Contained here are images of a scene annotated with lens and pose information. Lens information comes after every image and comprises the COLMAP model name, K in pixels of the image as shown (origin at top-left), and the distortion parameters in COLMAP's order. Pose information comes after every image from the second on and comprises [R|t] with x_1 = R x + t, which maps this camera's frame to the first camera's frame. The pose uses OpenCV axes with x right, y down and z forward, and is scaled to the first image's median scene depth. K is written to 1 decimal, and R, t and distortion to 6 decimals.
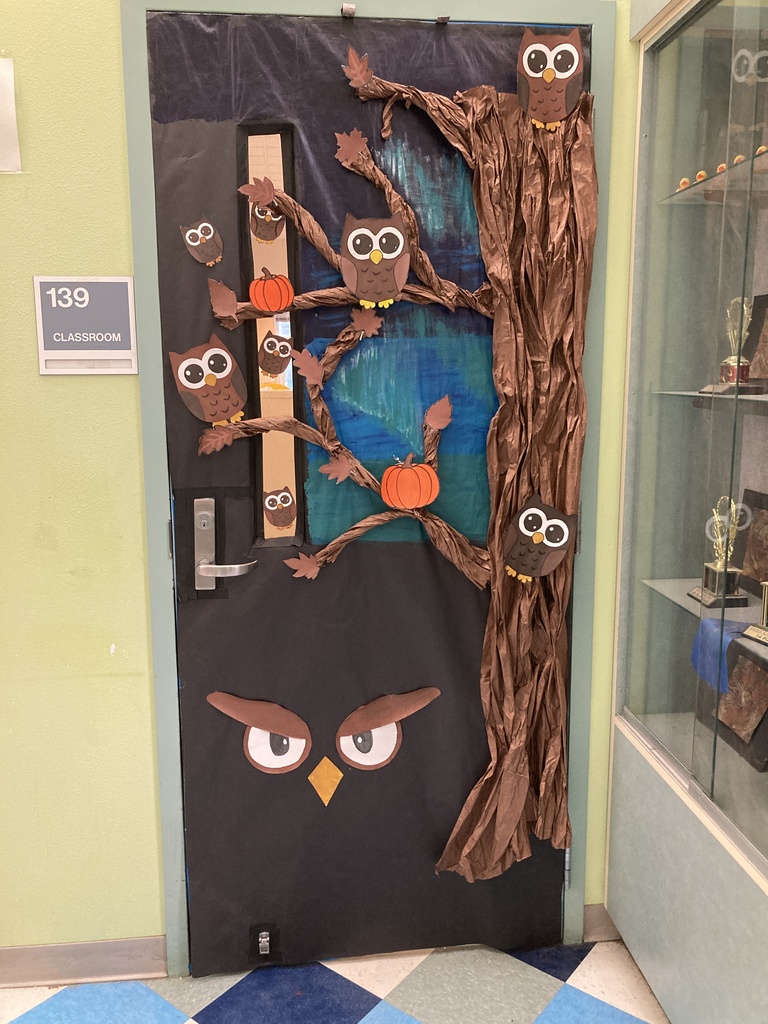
lens RADIAL K [[846.3, 0, 384.0], [0, 846.3, 512.0], [0, 0, 1]] dist [0.000598, 0.004797]
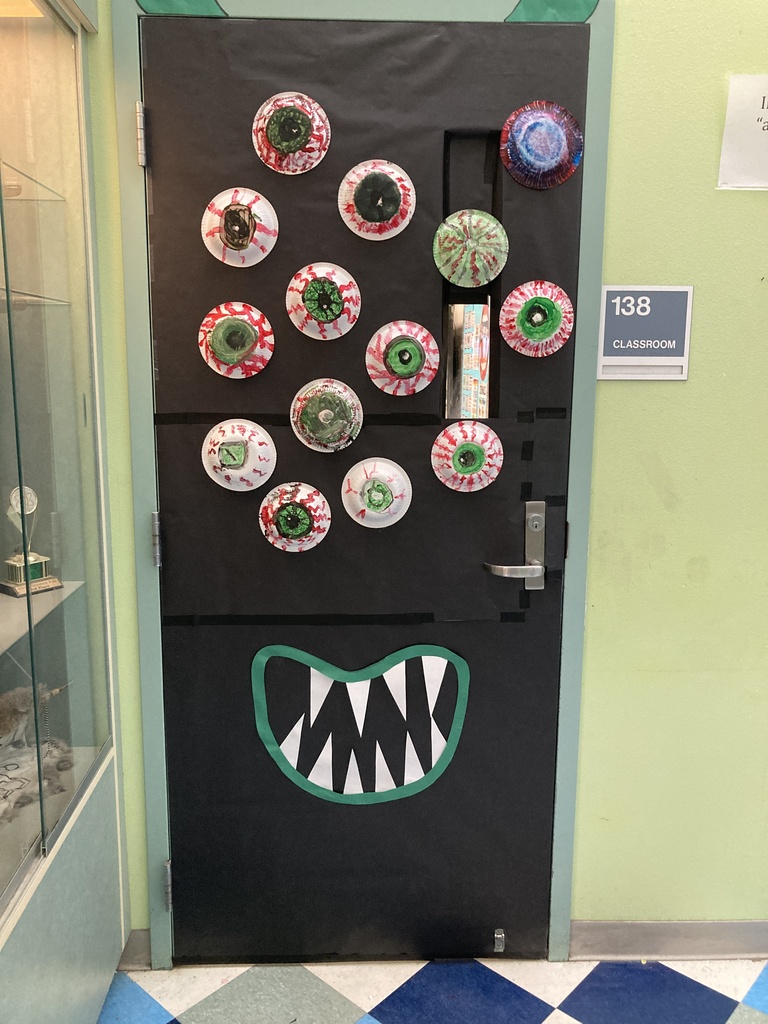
lens RADIAL K [[852.7, 0, 384.0], [0, 852.7, 512.0], [0, 0, 1]] dist [0.004255, -0.091478]
pose [[0.996636, 0.023768, -0.078433, -0.583140], [-0.024011, 0.999709, -0.002152, 0.008778], [0.078359, 0.004028, 0.996917, -0.062933]]
